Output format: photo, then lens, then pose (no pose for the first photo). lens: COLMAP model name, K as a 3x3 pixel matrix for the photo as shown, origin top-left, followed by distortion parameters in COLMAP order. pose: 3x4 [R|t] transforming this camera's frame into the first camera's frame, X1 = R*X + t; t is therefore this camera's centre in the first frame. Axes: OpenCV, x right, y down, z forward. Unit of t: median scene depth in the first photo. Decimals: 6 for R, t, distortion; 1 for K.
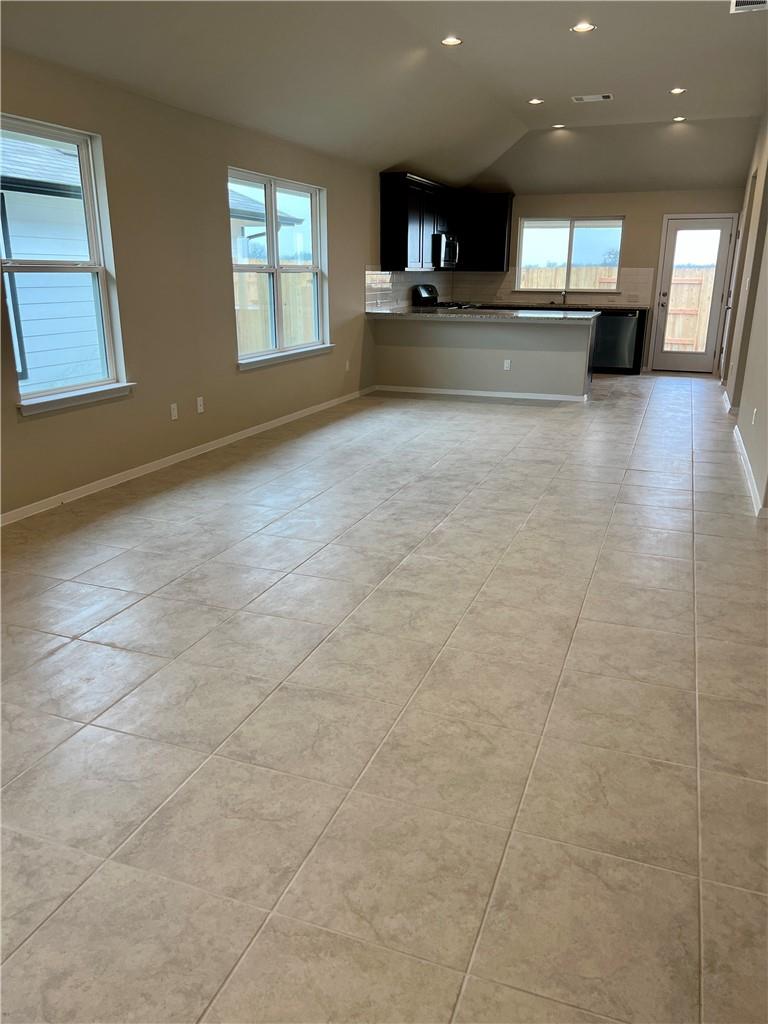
lens RADIAL K [[787.0, 0, 380.2], [0, 787.0, 519.9], [0, 0, 1]] dist [0.032881, -0.023610]
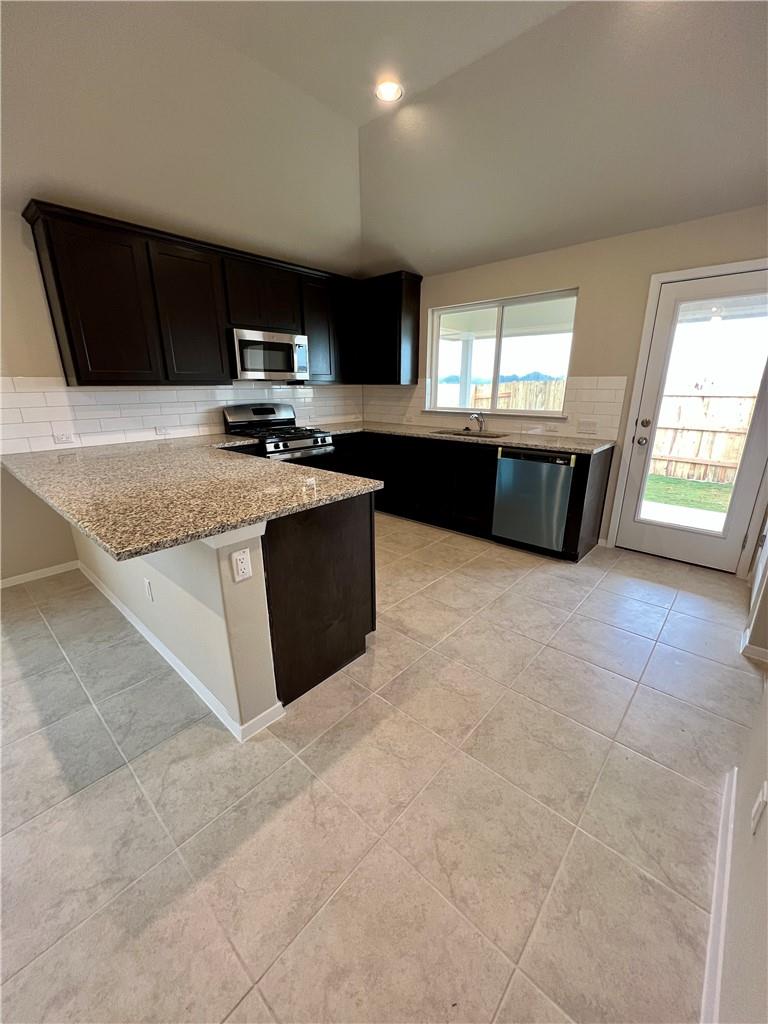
lens RADIAL K [[407.3, 0, 380.7], [0, 407.3, 515.2], [0, 0, 1]] dist [-0.002273, 0.000162]
pose [[0.932264, 0.098935, -0.347988, 0.303847], [-0.098075, 0.994975, 0.020134, -0.216681], [0.348231, 0.015358, 0.937283, 0.695056]]
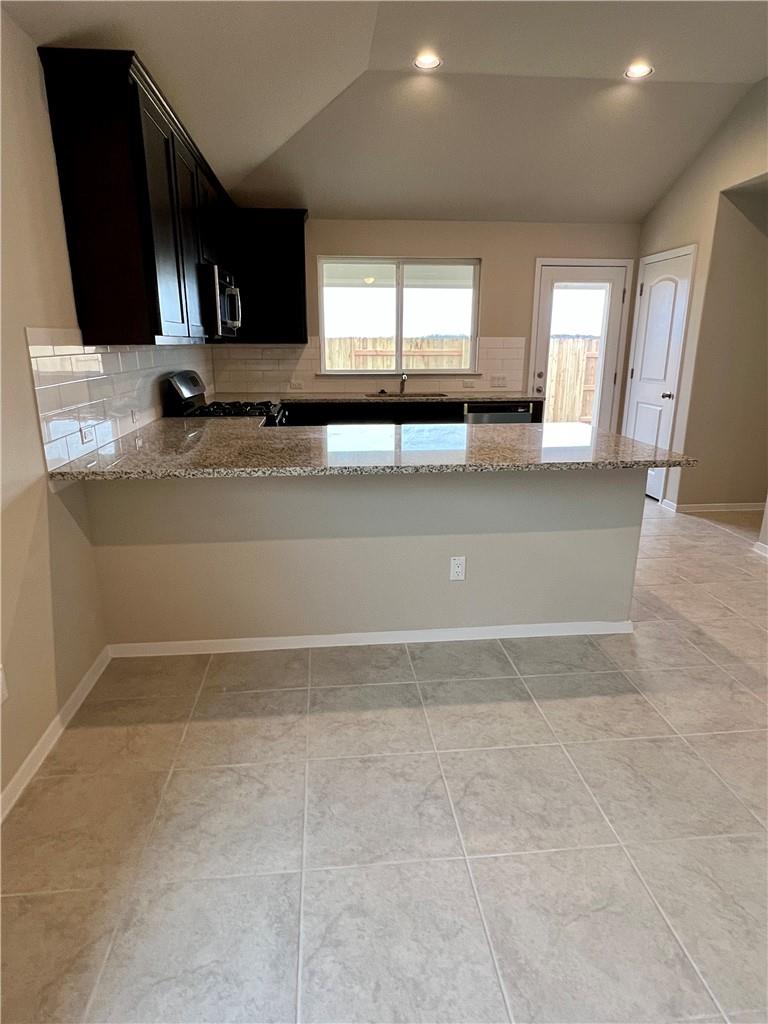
lens RADIAL K [[589.9, 0, 382.3], [0, 589.9, 519.3], [0, 0, 1]] dist [-0.008259, -0.001340]
pose [[0.898435, -0.134994, 0.417841, 0.003584], [0.141125, 0.989857, 0.016353, -0.196308], [-0.415811, 0.044276, 0.908373, 0.621418]]
